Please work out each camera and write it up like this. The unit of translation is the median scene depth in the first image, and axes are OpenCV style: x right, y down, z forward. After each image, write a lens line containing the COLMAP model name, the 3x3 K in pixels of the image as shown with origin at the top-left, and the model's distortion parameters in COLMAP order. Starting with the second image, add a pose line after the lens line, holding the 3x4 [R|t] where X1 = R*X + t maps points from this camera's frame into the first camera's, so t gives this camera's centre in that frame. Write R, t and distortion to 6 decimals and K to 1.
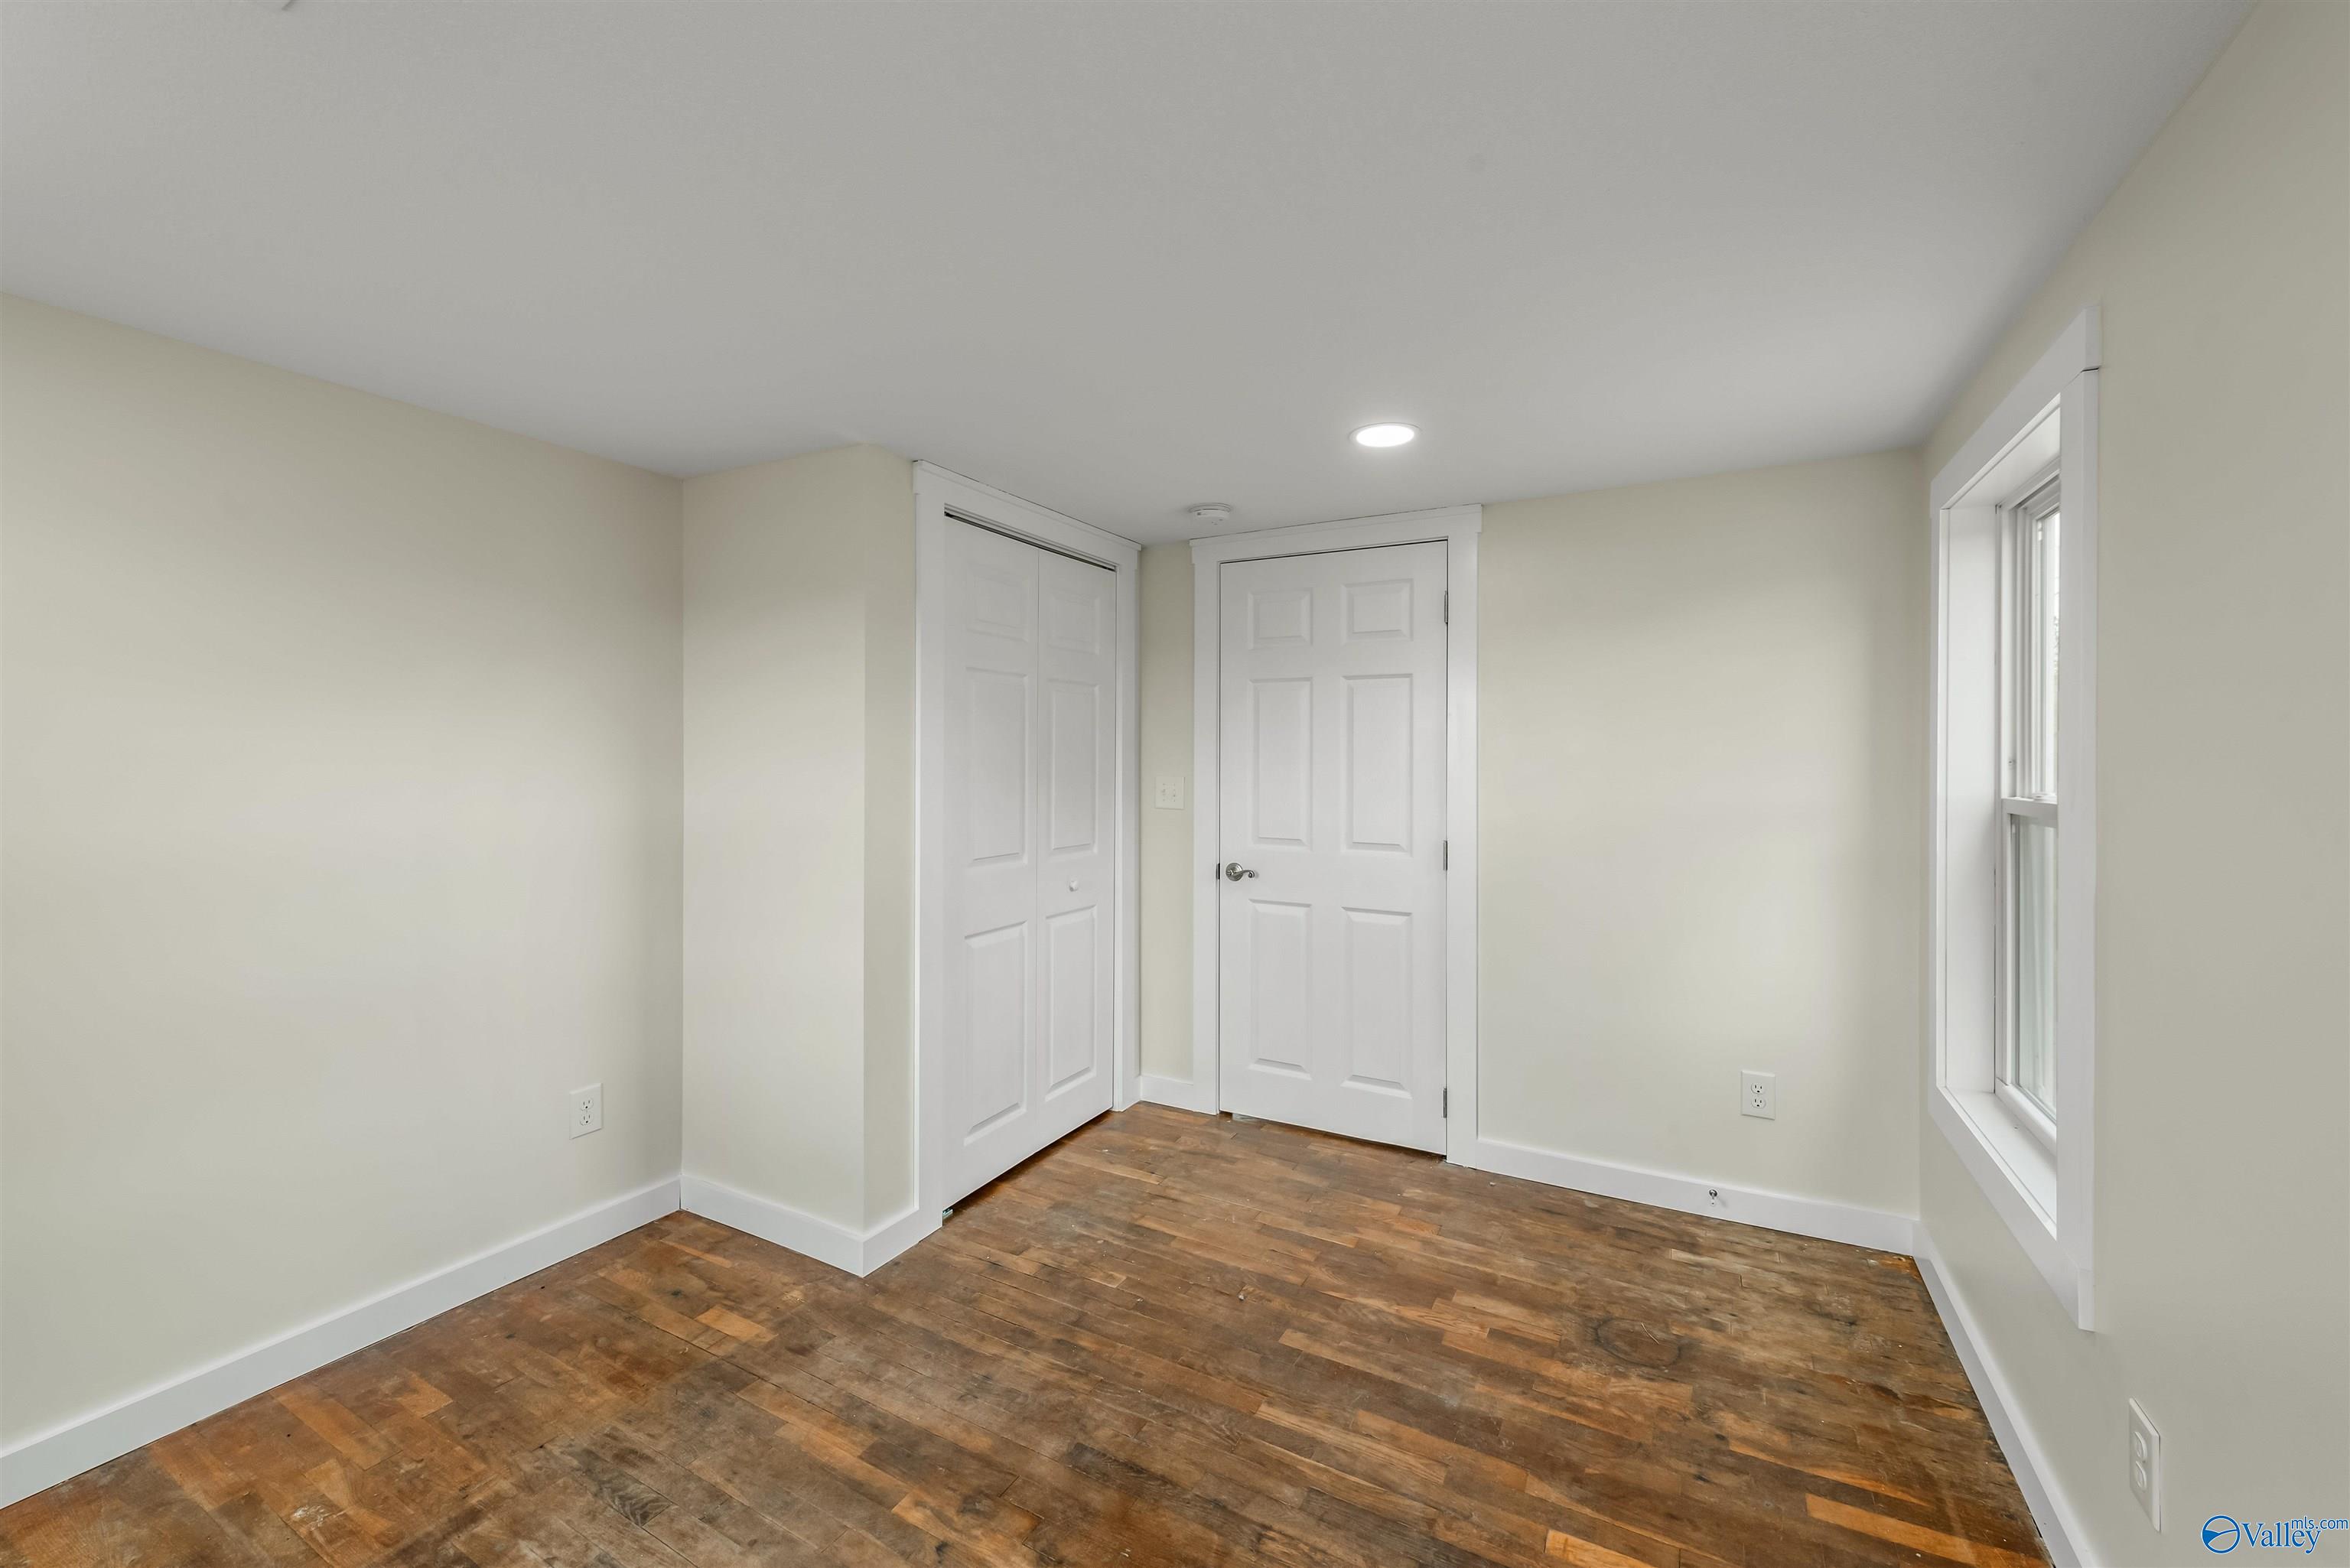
lens RADIAL K [[916.5, 0, 1195.4], [0, 916.5, 763.1], [0, 0, 1]] dist [0.011661, -0.000124]
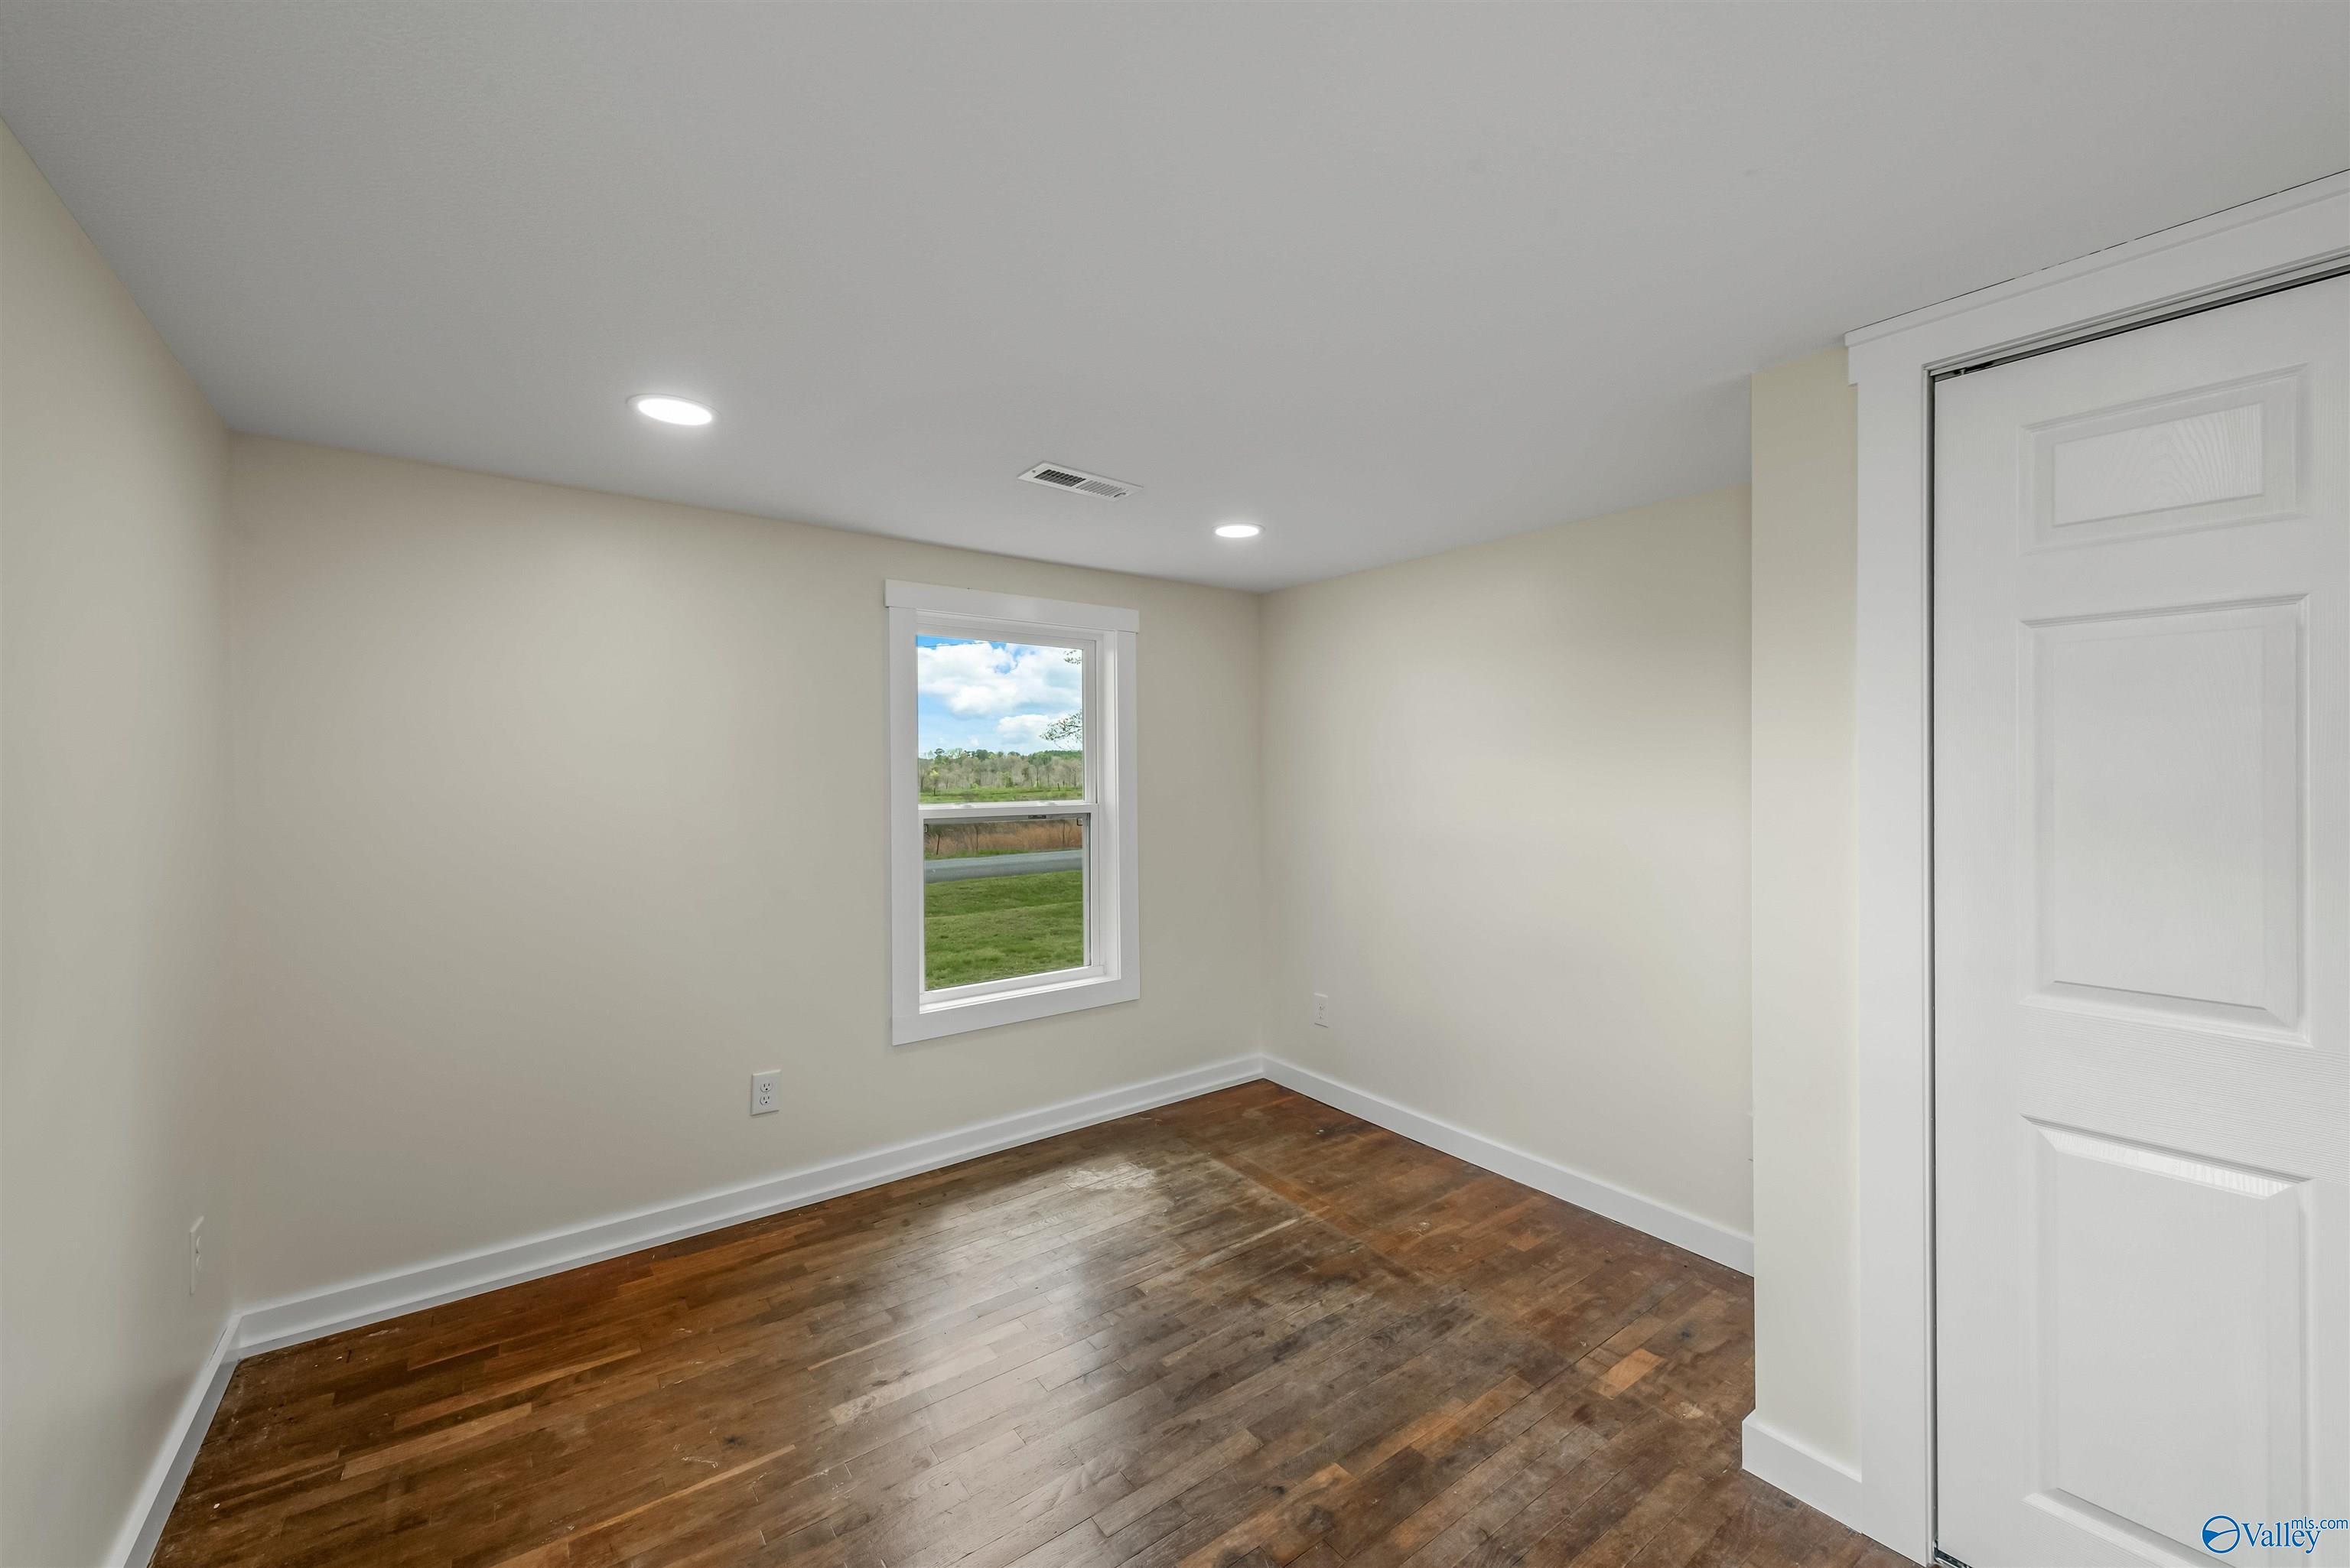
lens RADIAL K [[916.5, 0, 1199.8], [0, 916.5, 772.4], [0, 0, 1]] dist [0.011661, -0.000124]
pose [[-0.397477, -0.004863, -0.917599, 0.660775], [-0.006621, 0.999975, -0.002432, -0.015770], [0.917588, 0.005109, -0.397499, 1.121757]]
